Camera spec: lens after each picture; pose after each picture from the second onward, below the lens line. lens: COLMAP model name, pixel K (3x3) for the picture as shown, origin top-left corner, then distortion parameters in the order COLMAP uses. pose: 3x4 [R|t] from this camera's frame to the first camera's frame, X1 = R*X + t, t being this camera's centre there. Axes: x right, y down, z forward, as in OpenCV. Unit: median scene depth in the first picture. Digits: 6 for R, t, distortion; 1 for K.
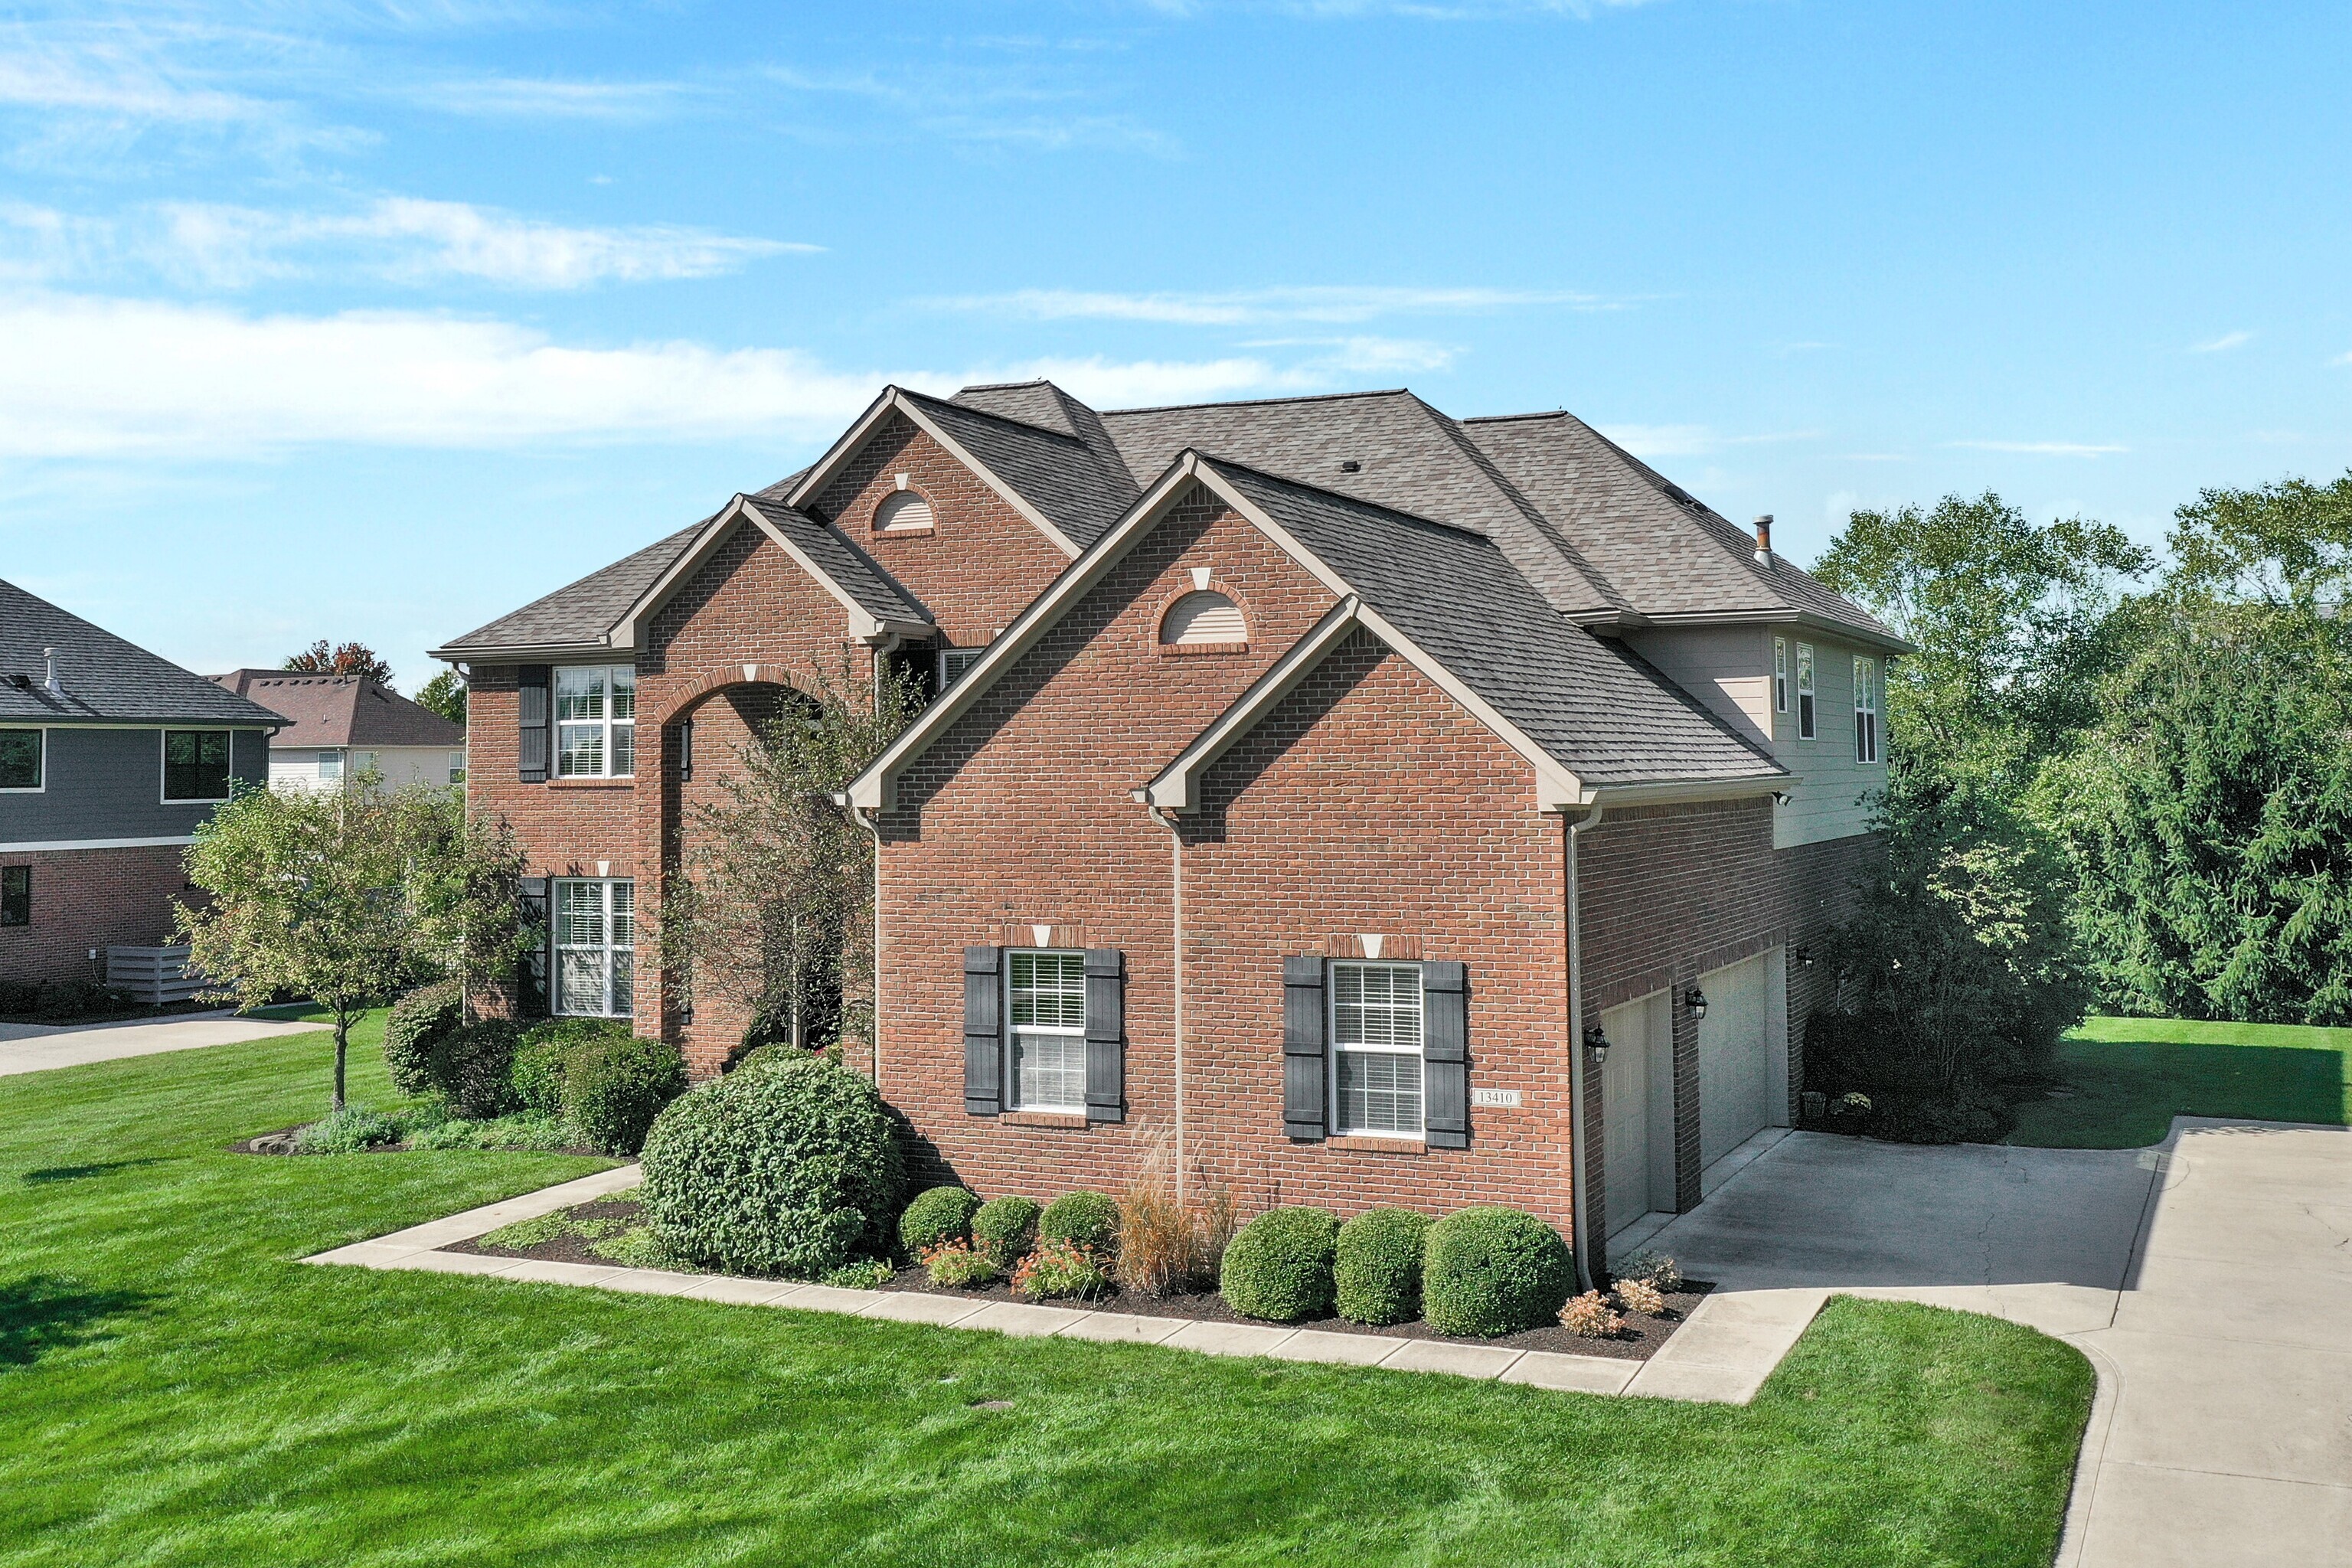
lens RADIAL K [[2414.1, 0, 1178.5], [0, 2414.1, 588.5], [0, 0, 1]] dist [0.014890, 0.002959]
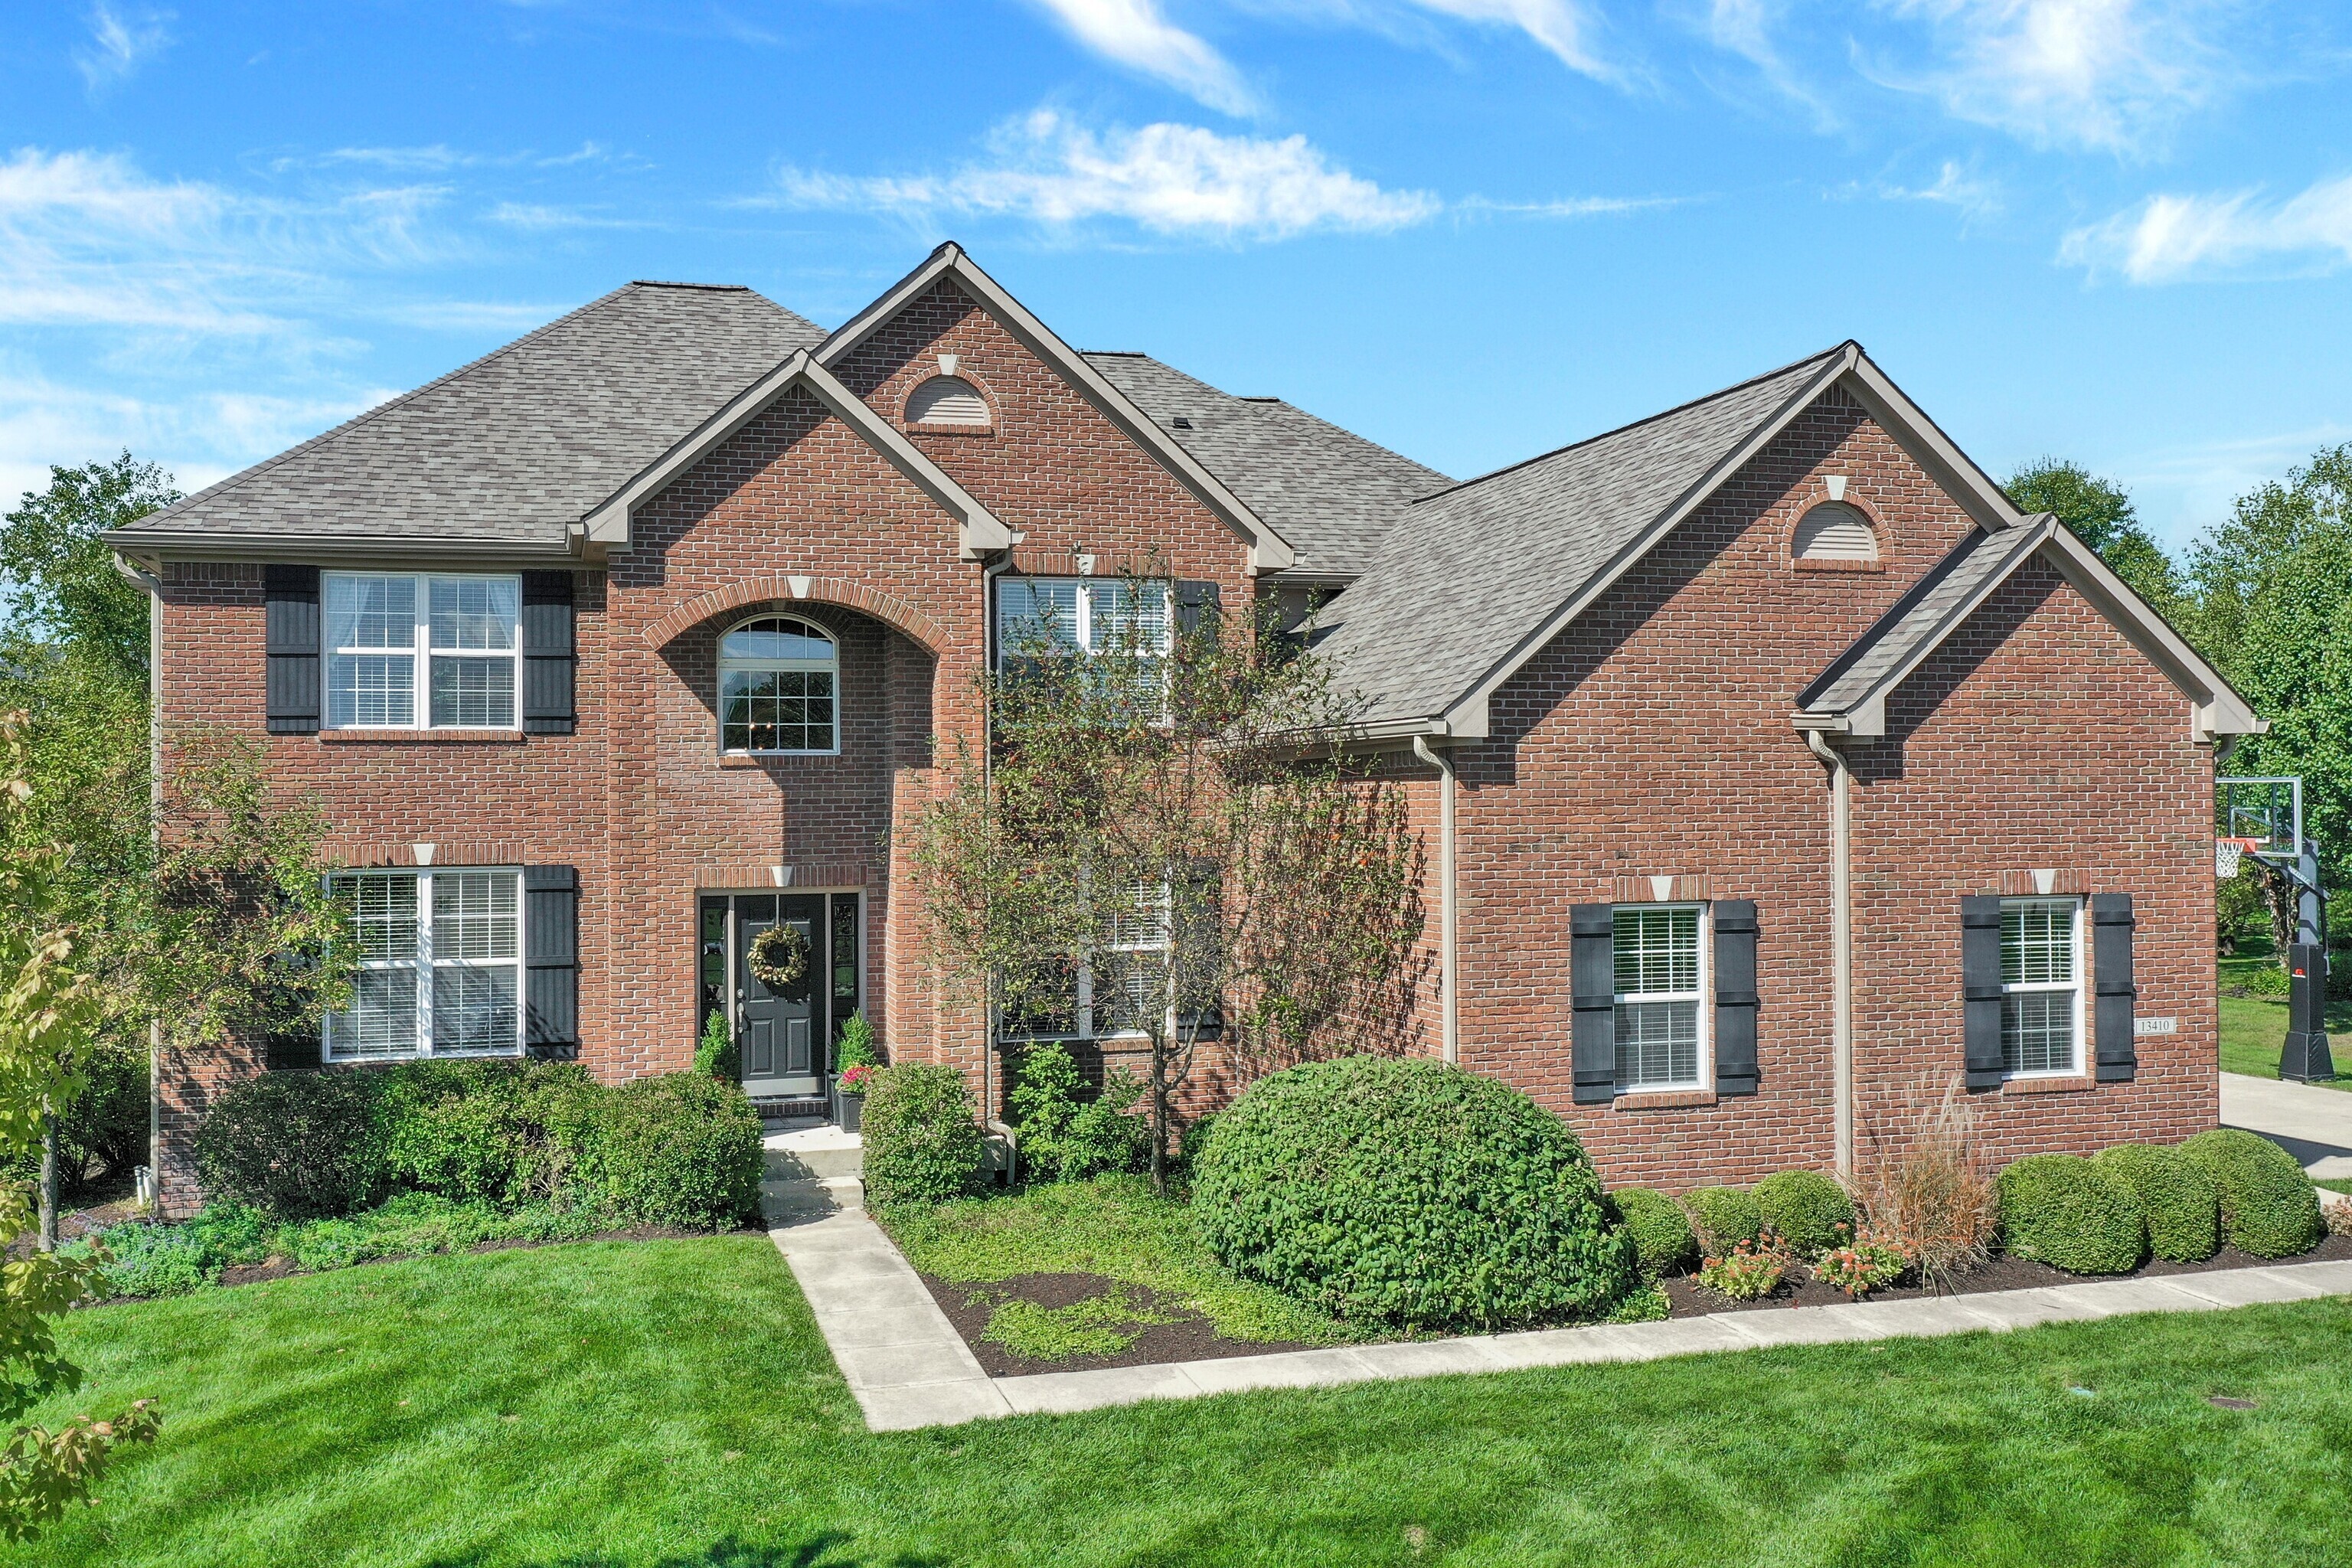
lens RADIAL K [[2069.9, 0, 1132.6], [0, 2069.9, 746.9], [0, 0, 1]] dist [0.001505, 0.000321]
pose [[0.763640, 0.019226, 0.645356, -0.688617], [-0.045878, 0.998646, 0.024537, 0.085652], [-0.644010, -0.048345, 0.763488, 0.571090]]
